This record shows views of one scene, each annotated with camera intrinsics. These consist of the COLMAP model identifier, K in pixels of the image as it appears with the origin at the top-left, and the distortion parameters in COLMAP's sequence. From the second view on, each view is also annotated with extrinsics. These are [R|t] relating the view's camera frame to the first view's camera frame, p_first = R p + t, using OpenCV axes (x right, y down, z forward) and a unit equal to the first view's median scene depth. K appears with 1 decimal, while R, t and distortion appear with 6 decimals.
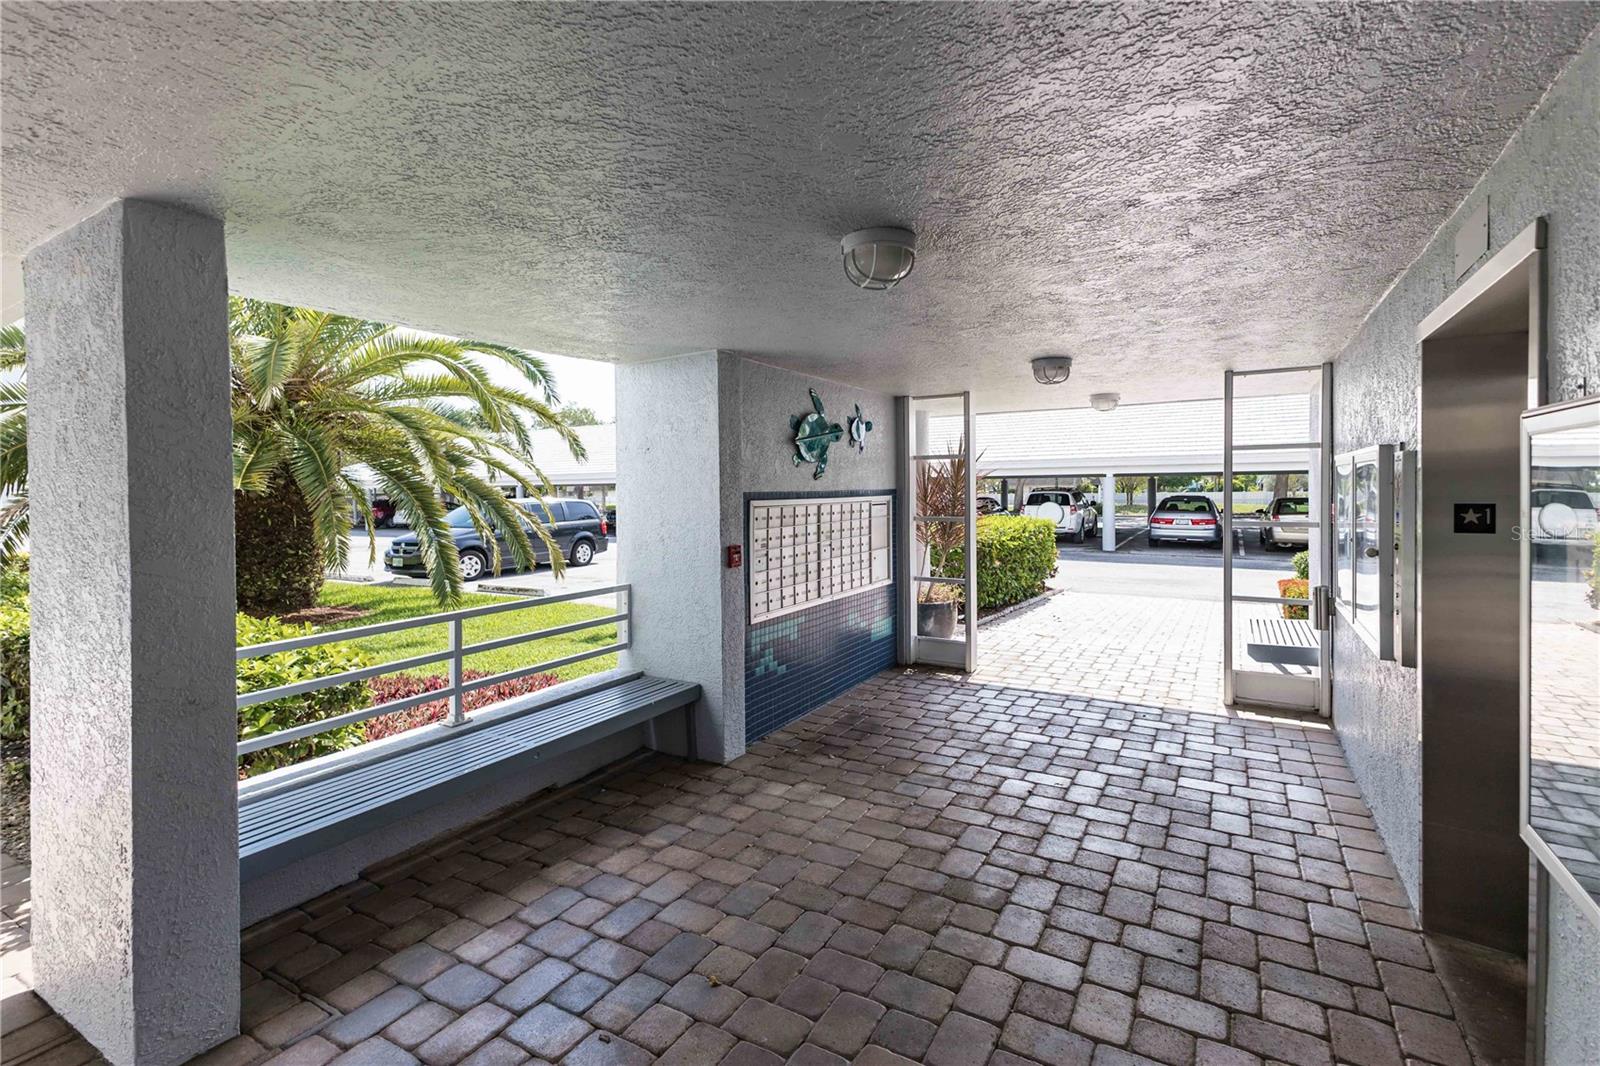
lens RADIAL K [[722.9, 0, 802.0], [0, 722.9, 527.7], [0, 0, 1]] dist [0.002361, 0.000081]
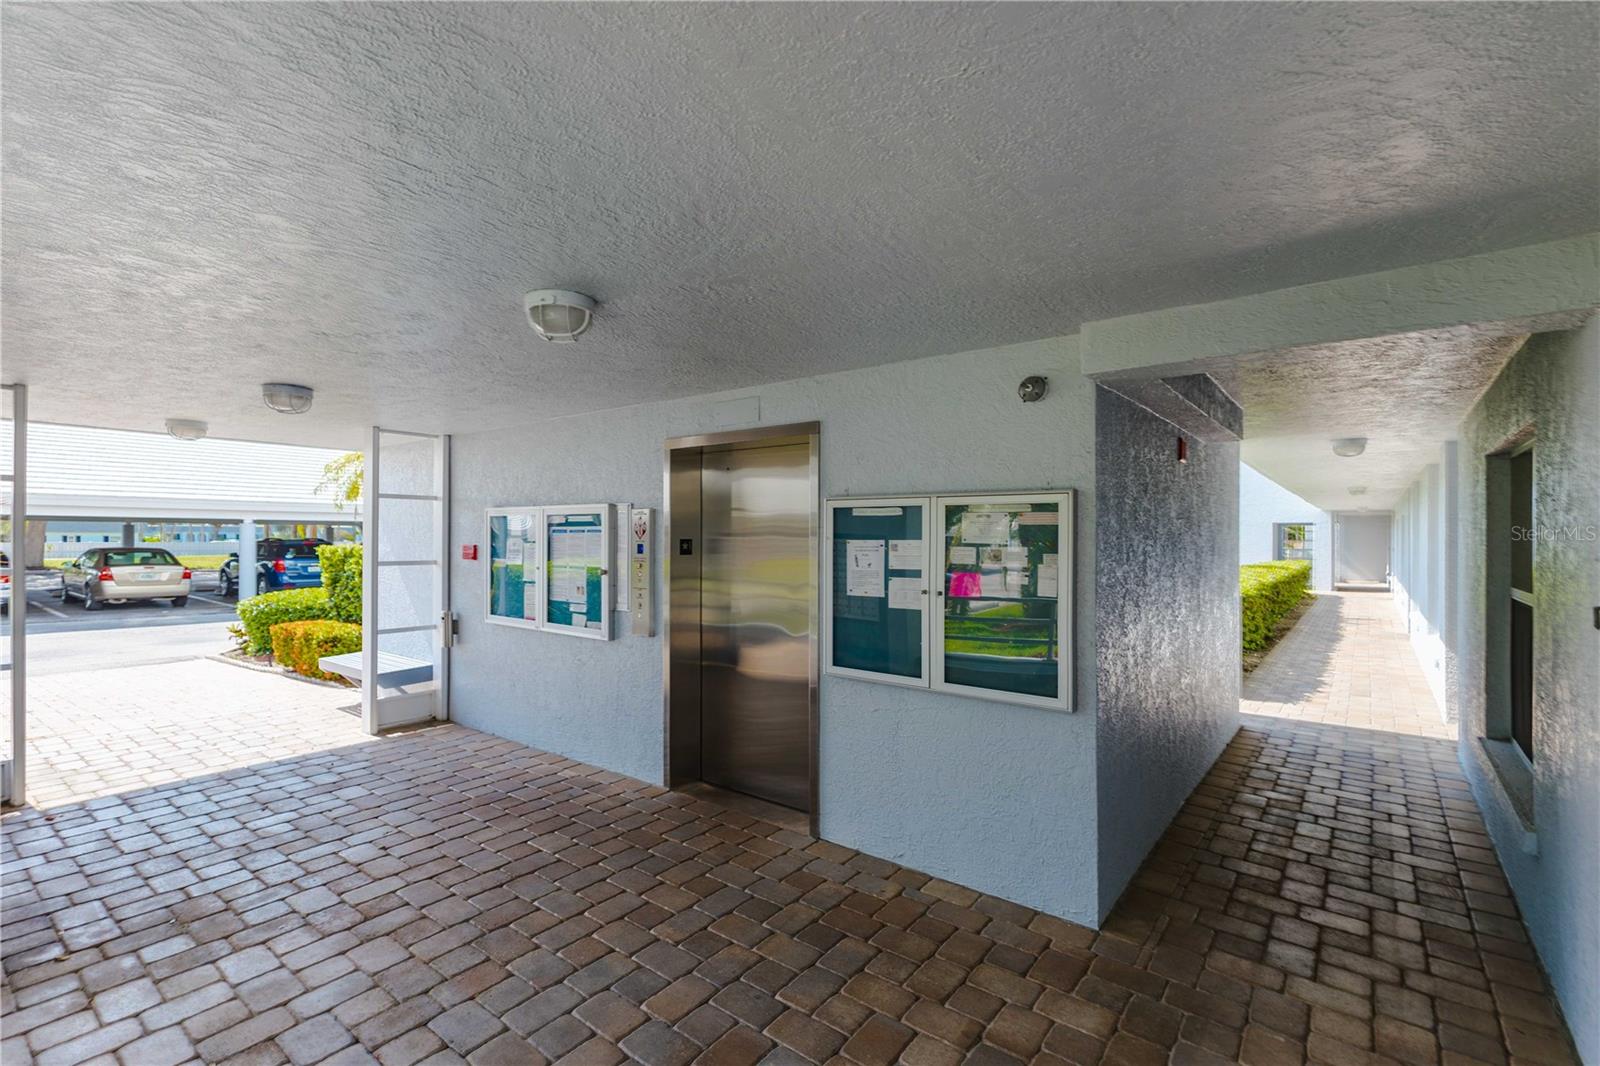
lens RADIAL K [[722.9, 0, 802.0], [0, 722.9, 527.7], [0, 0, 1]] dist [0.002361, 0.000081]
pose [[0.124264, 0.017254, 0.992099, -0.454990], [0.053345, 0.998287, -0.024043, -0.001075], [-0.990814, 0.055911, 0.123131, 0.253329]]
